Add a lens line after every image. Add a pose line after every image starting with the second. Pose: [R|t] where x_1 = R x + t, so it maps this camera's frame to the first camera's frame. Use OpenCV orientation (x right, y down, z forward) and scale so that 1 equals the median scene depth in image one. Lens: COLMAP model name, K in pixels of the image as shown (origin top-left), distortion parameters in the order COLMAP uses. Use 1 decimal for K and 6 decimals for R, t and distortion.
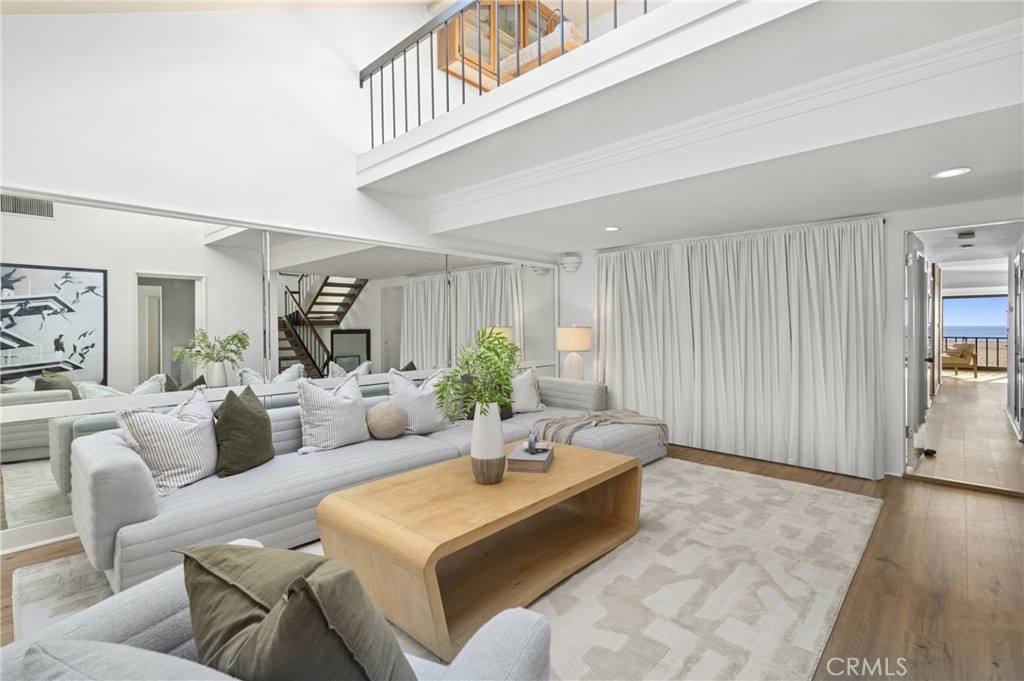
lens RADIAL K [[476.6, 0, 514.4], [0, 476.6, 332.7], [0, 0, 1]] dist [0.002938, -0.000603]
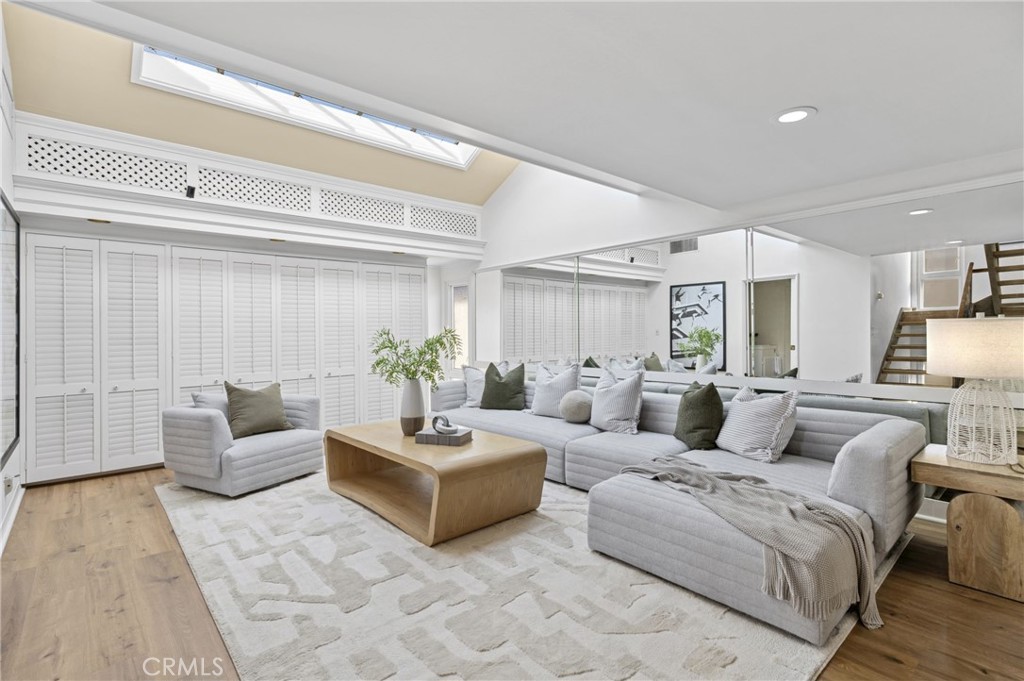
lens RADIAL K [[476.6, 0, 514.6], [0, 476.6, 335.7], [0, 0, 1]] dist [0.002938, -0.000603]
pose [[-0.101906, 0.015581, -0.994672, 0.569355], [0.003646, 0.999876, 0.015289, -0.003120], [0.994787, -0.002068, -0.101950, 0.617709]]
